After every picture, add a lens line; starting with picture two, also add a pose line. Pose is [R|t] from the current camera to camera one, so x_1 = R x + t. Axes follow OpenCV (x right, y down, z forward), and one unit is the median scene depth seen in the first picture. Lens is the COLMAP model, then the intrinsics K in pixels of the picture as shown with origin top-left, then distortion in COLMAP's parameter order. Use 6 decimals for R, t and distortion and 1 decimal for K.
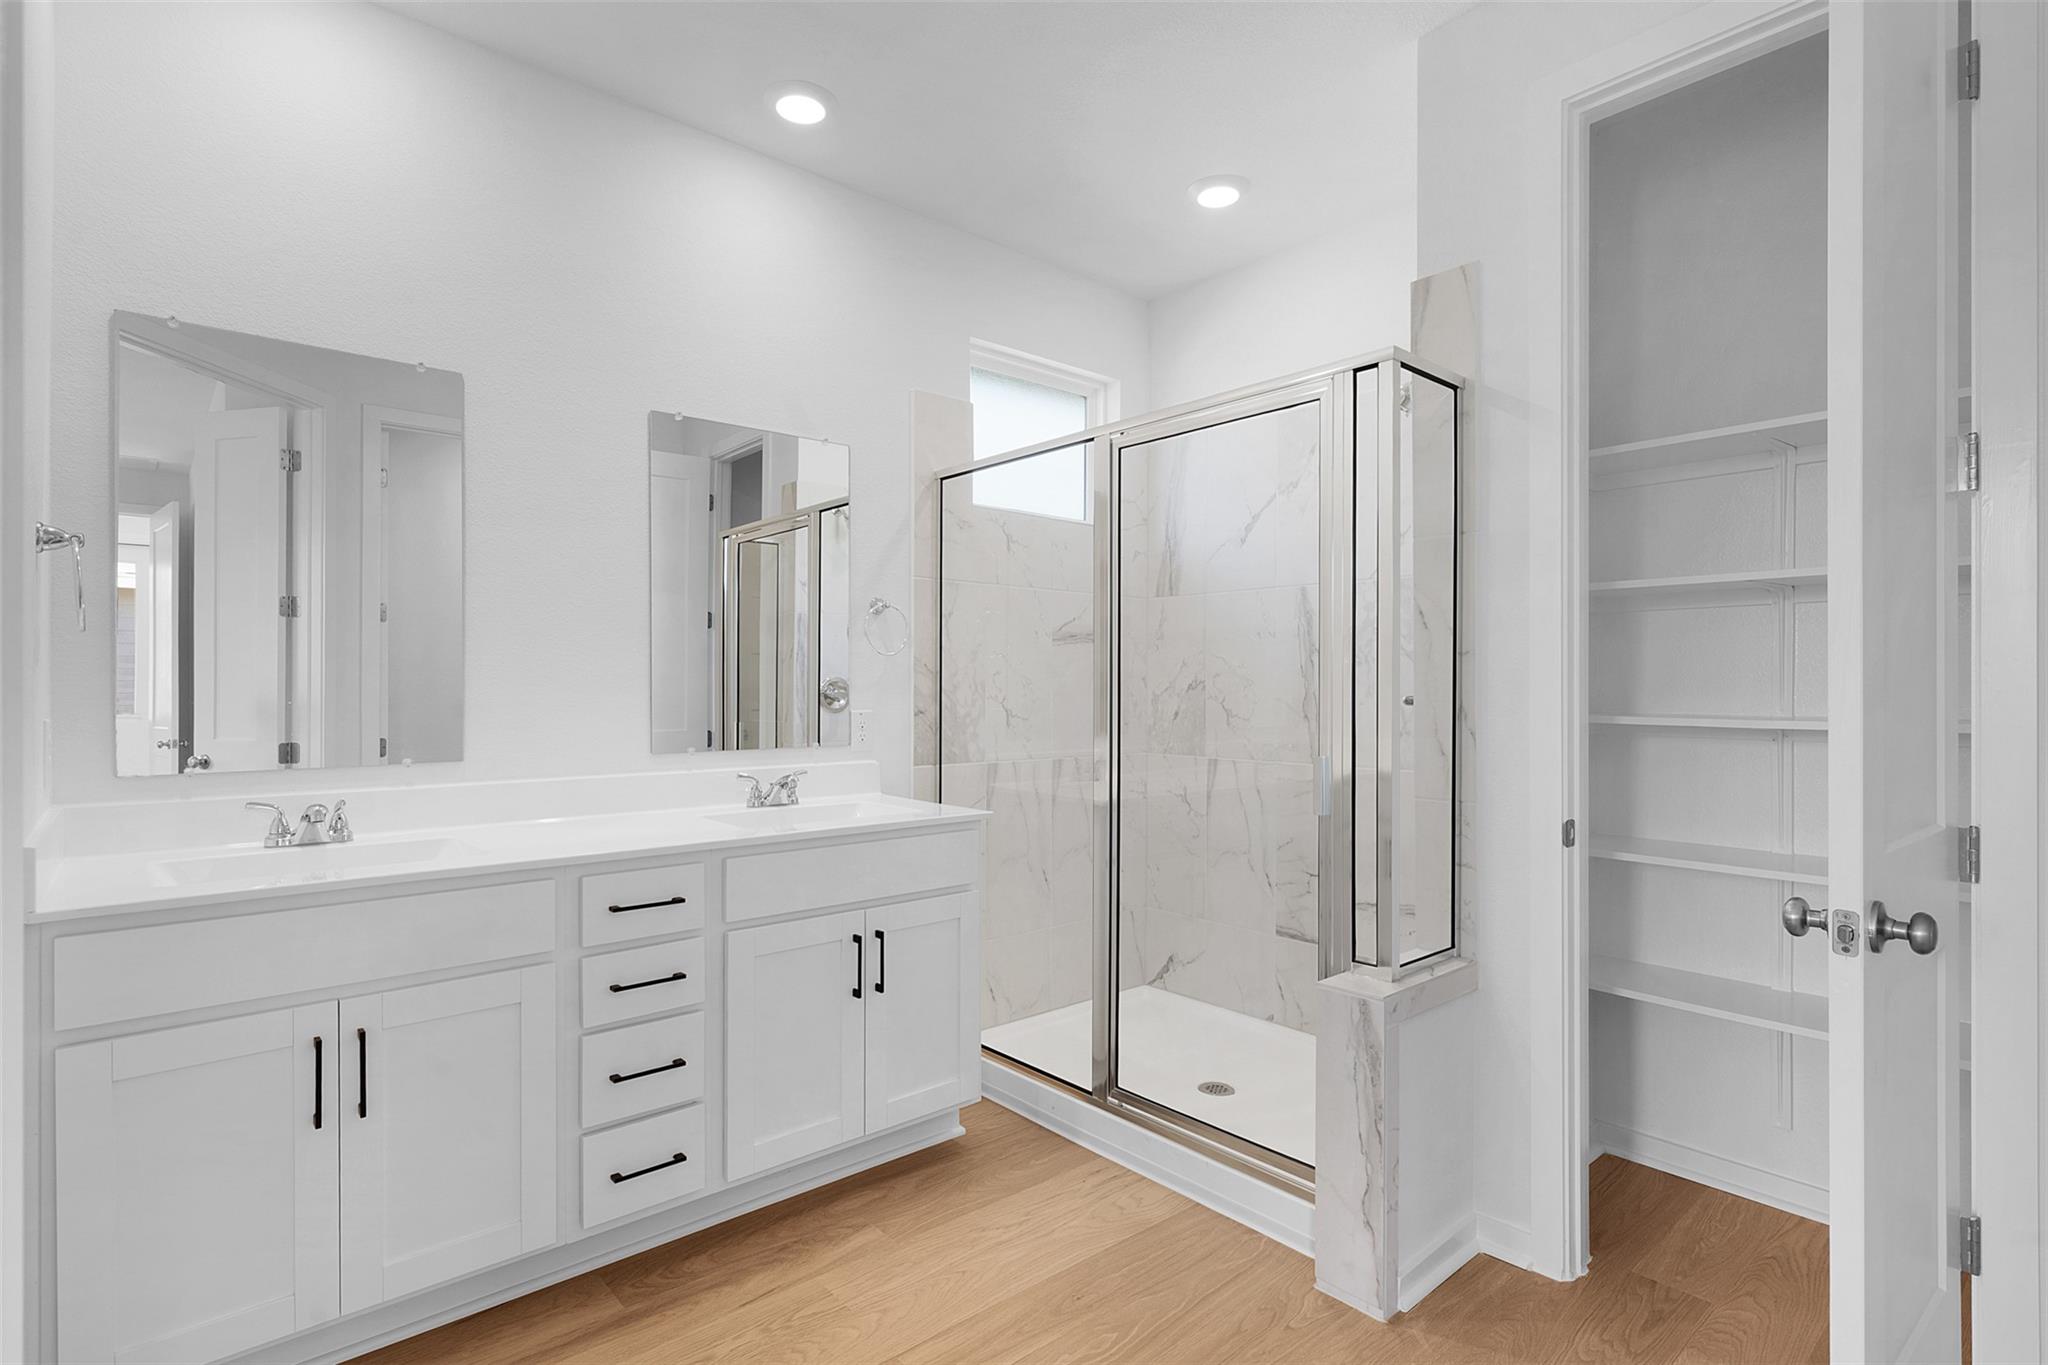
lens RADIAL K [[991.2, 0, 1014.0], [0, 991.2, 686.3], [0, 0, 1]] dist [0.004977, 0.000931]
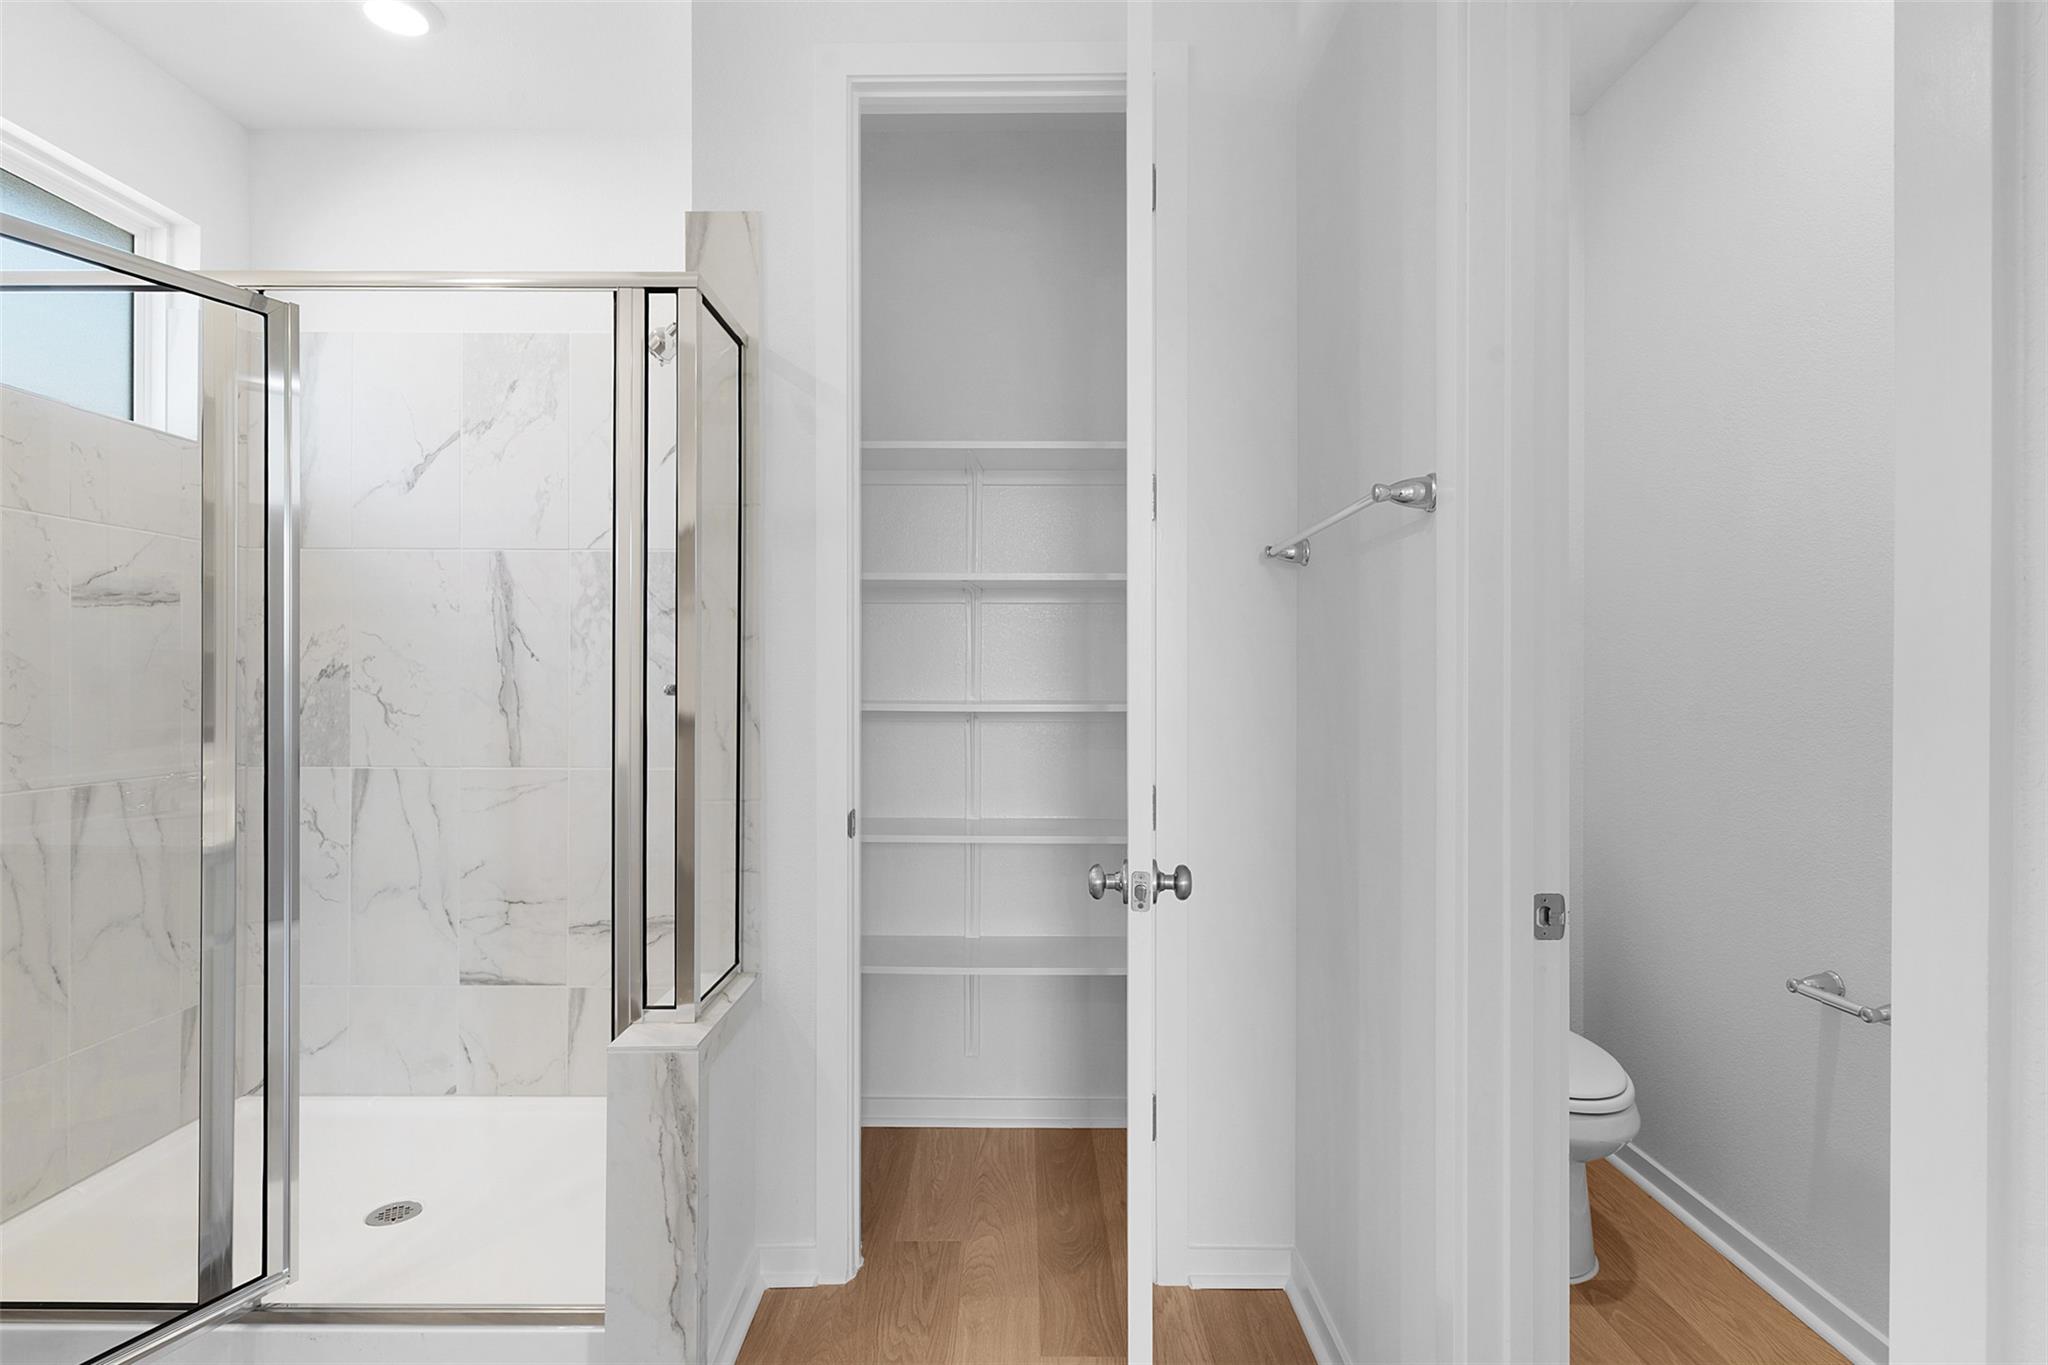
lens RADIAL K [[991.2, 0, 986.7], [0, 991.2, 675.3], [0, 0, 1]] dist [0.004977, 0.000931]
pose [[0.660328, 0.000563, 0.750977, -0.087239], [-0.002940, 0.999994, 0.001835, -0.001310], [-0.750972, -0.003420, 0.660326, 0.239743]]
